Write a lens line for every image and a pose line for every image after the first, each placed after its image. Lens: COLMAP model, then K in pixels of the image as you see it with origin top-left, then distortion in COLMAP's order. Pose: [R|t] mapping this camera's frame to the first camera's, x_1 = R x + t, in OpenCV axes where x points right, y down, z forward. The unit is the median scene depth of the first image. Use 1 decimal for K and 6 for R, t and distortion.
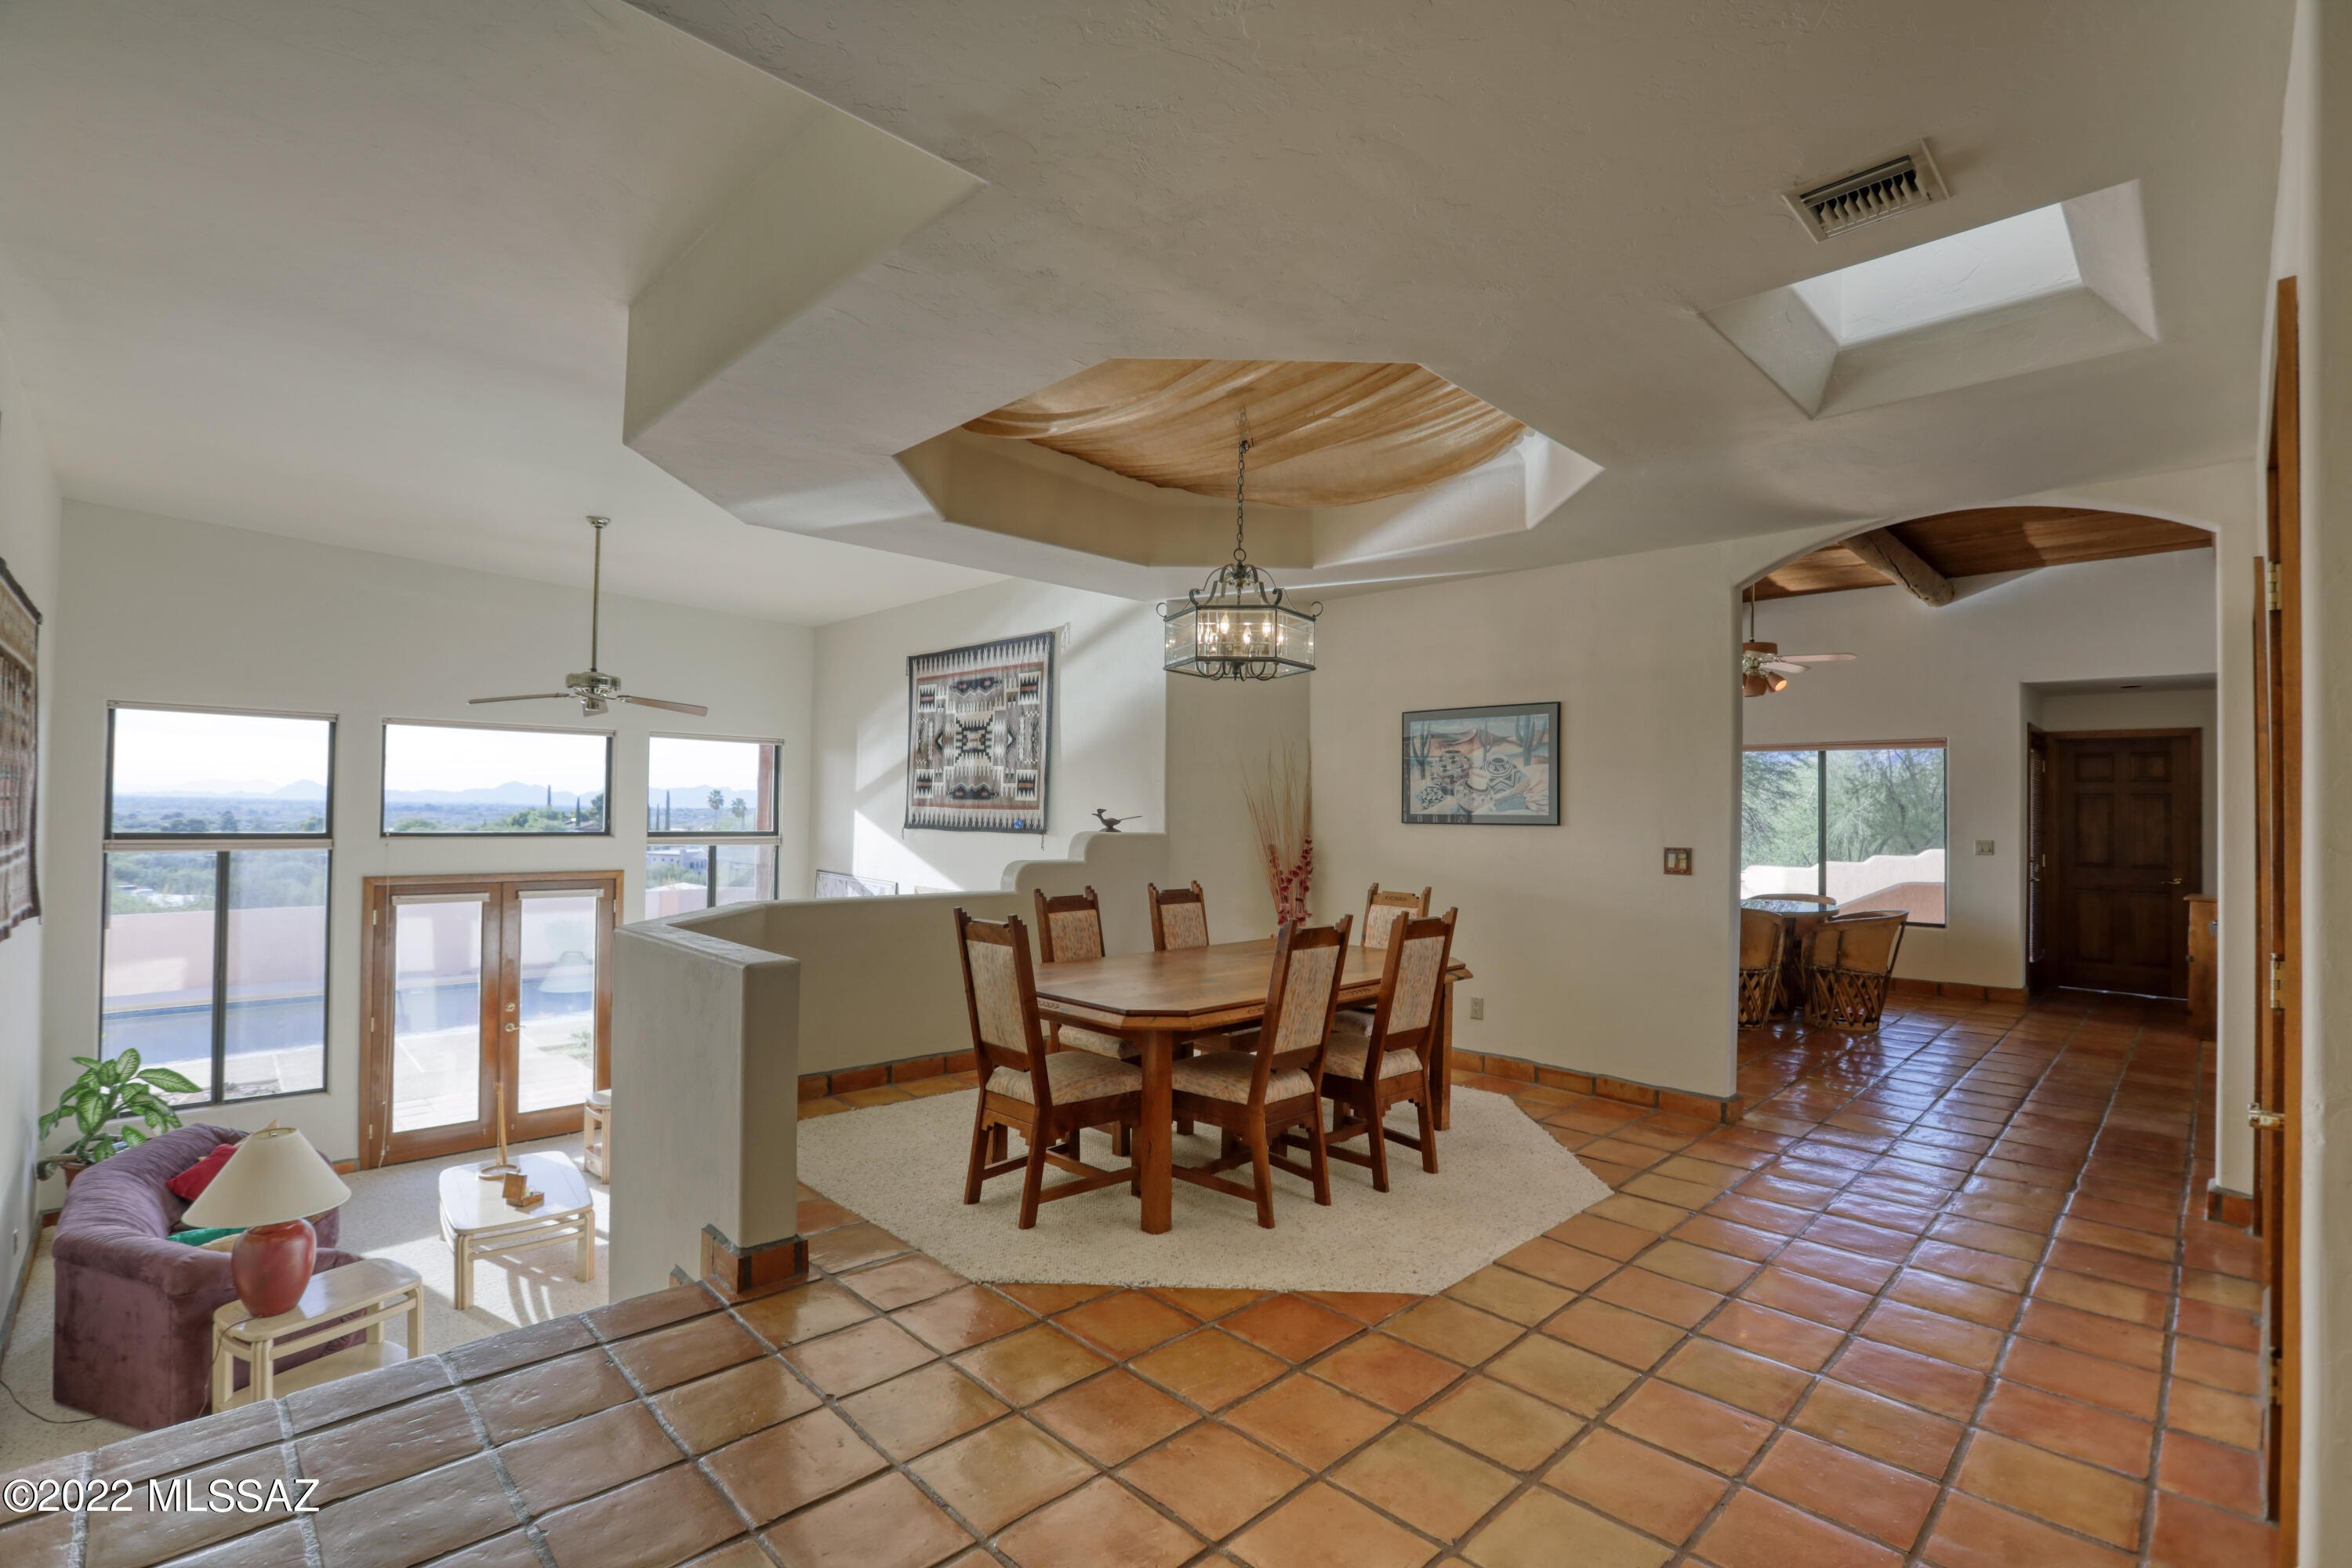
lens RADIAL K [[1100.4, 0, 1176.0], [0, 1100.4, 784.0], [0, 0, 1]] dist [-0.042337, 0.021380]
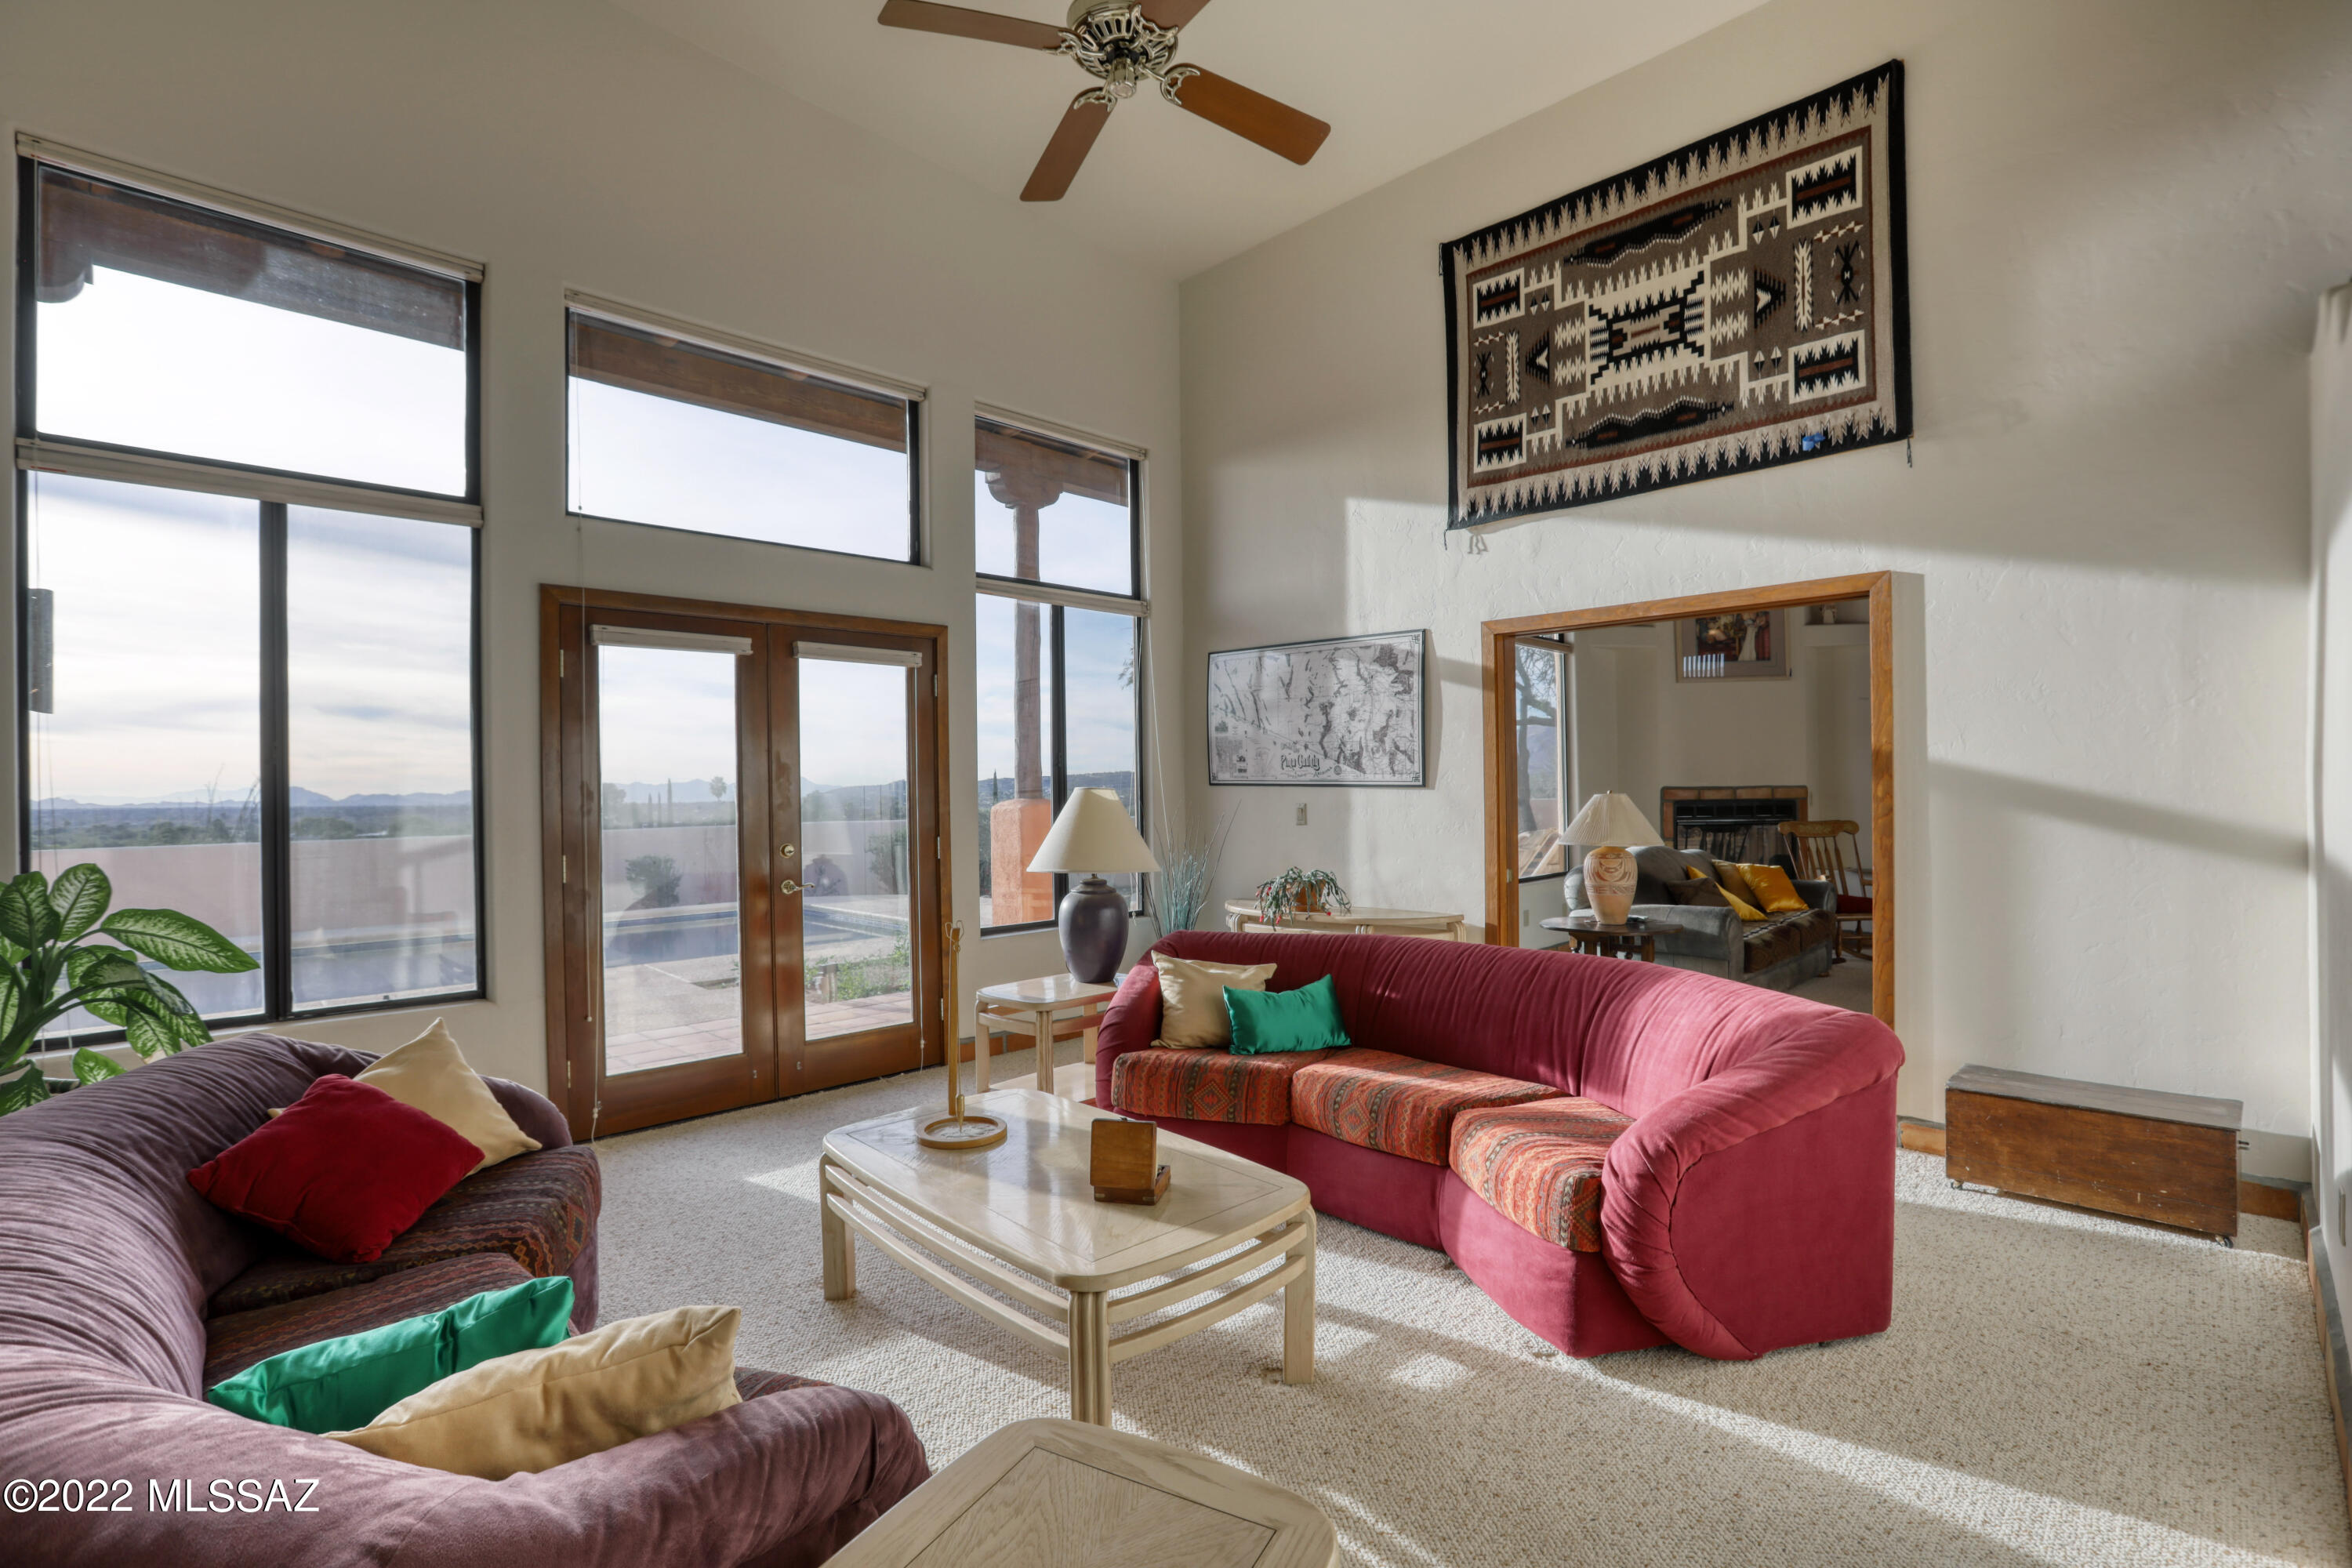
lens RADIAL K [[1080.7, 0, 1209.9], [0, 1080.7, 778.5], [0, 0, 1]] dist [-0.053778, 0.020758]
pose [[0.998847, -0.029727, 0.037698, -0.549902], [0.029097, 0.999429, 0.017159, 0.219566], [-0.038186, -0.016043, 0.999142, 0.580866]]
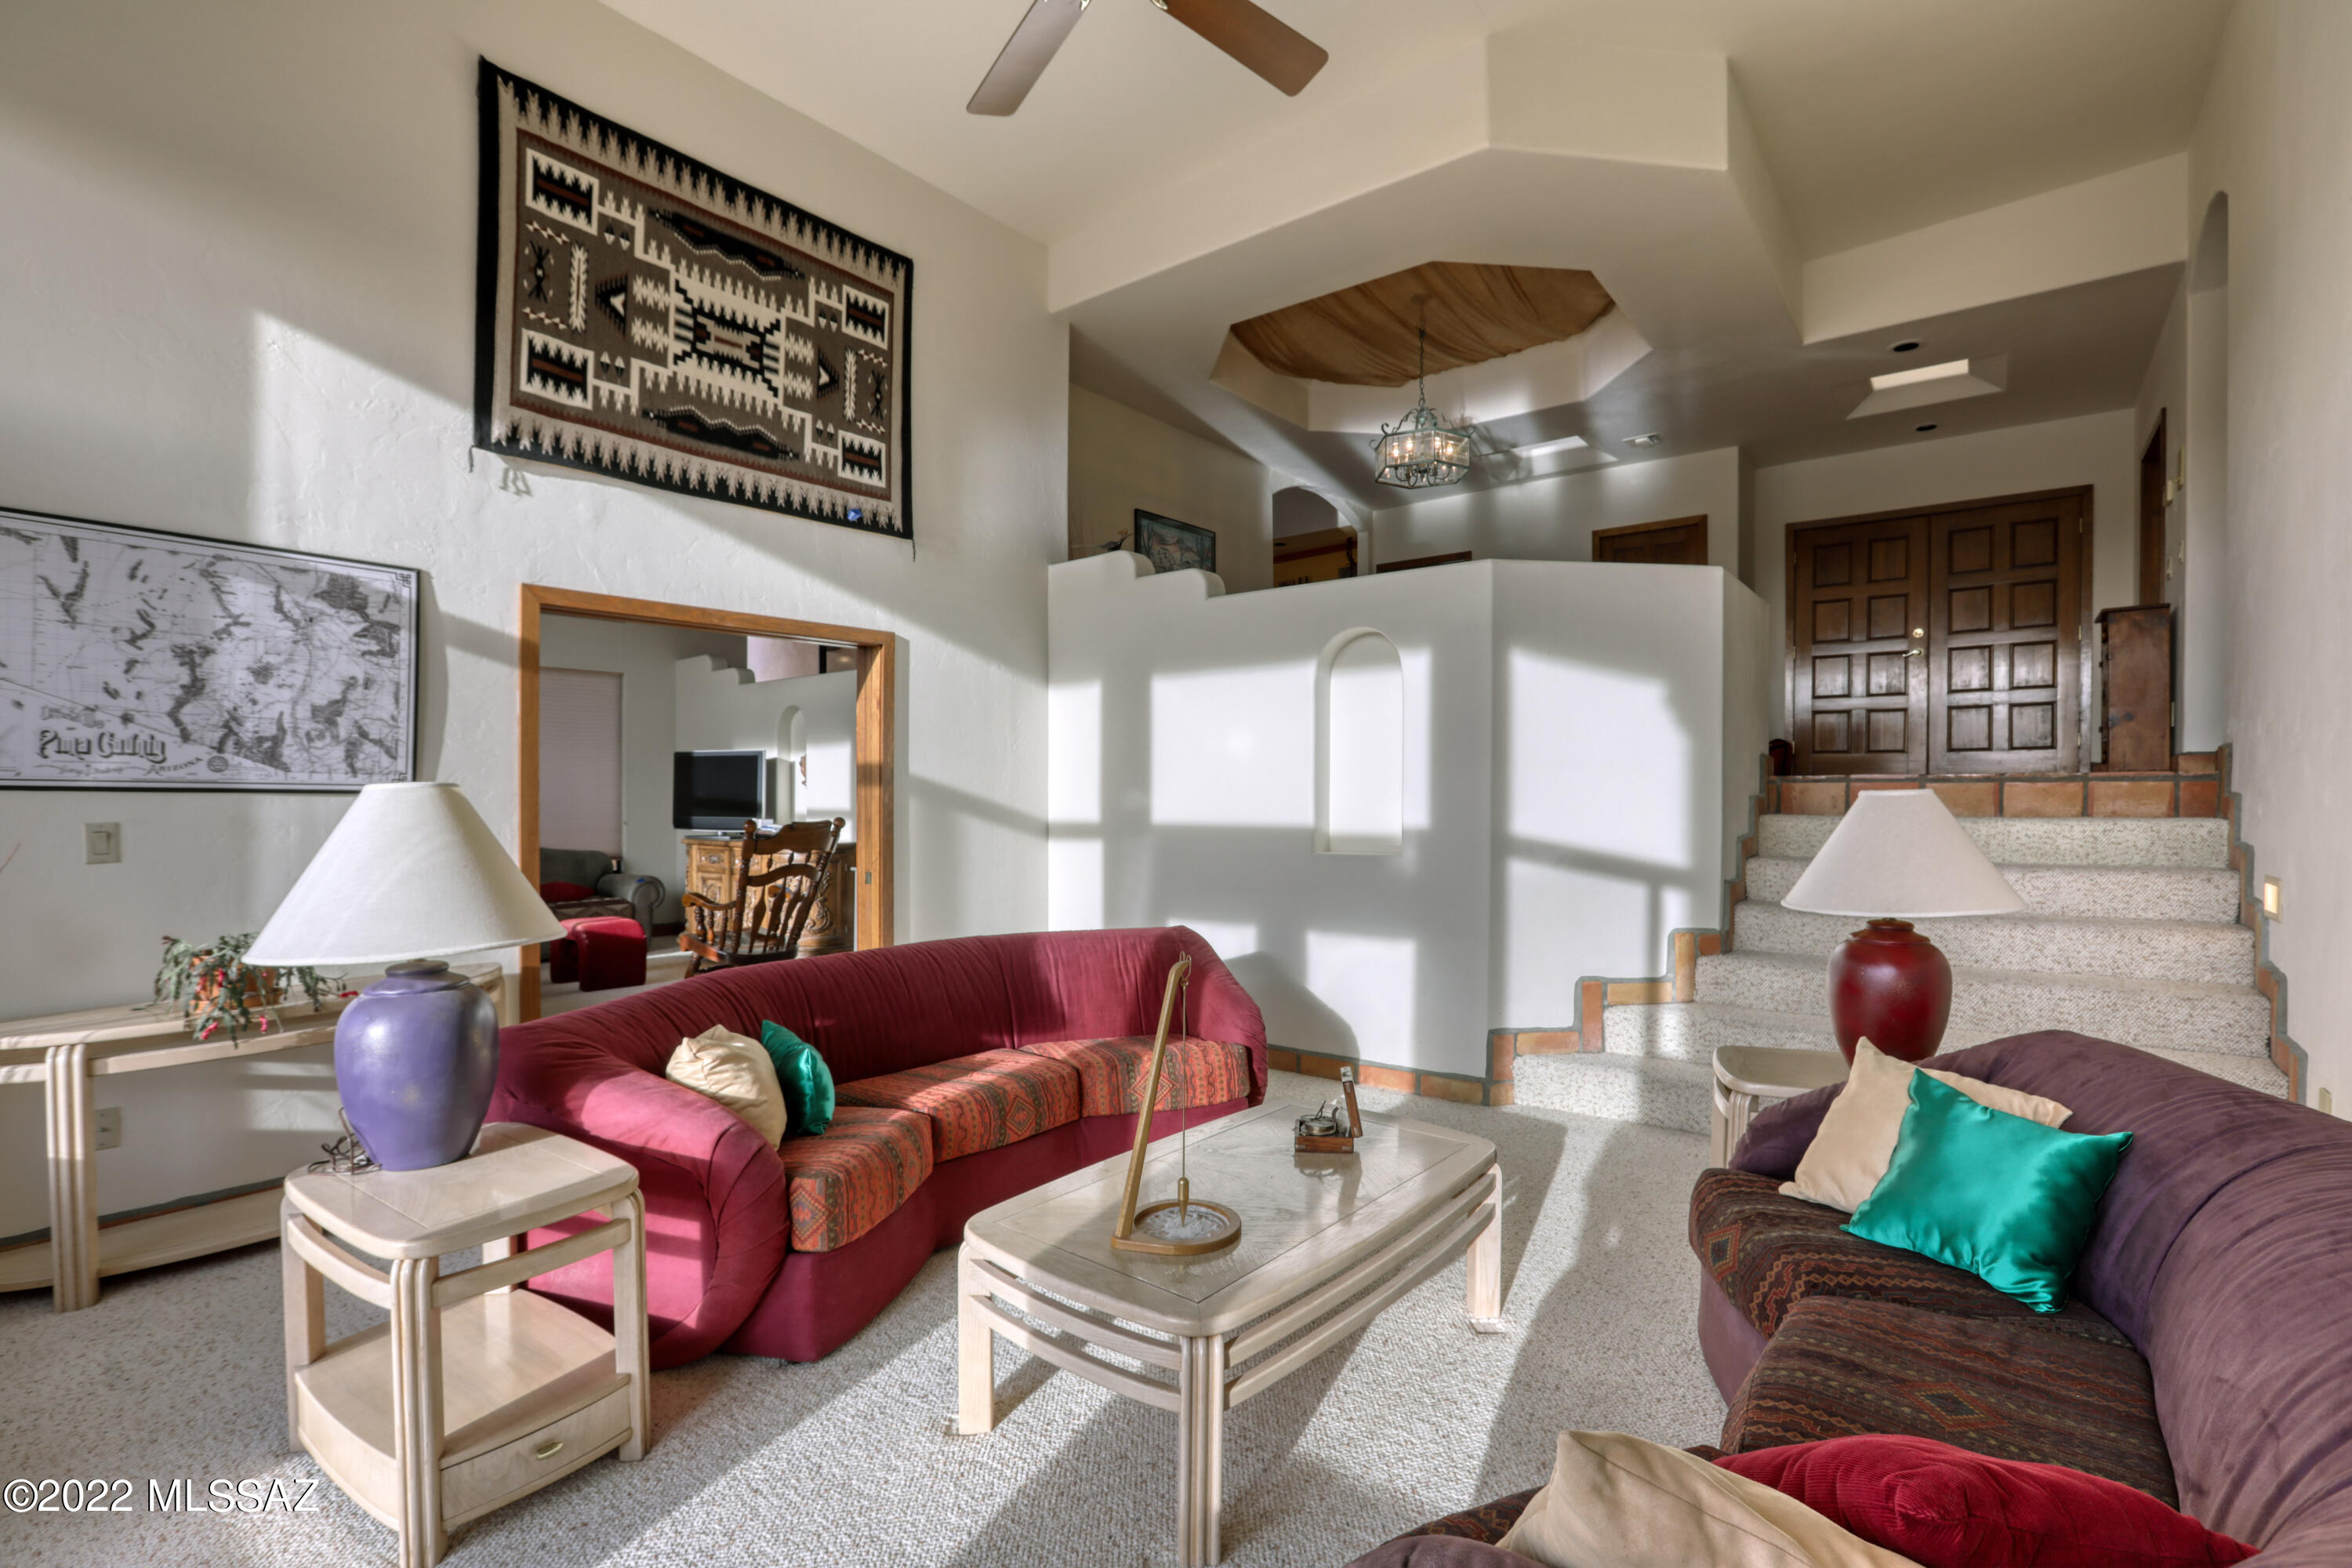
lens RADIAL K [[1100.4, 0, 1176.0], [0, 1100.4, 784.0], [0, 0, 1]] dist [-0.042337, 0.021380]
pose [[-0.163538, -0.020038, 0.986334, -0.989547], [-0.030304, 0.999424, 0.015279, 0.218636], [-0.986072, -0.027391, -0.164051, 1.084353]]
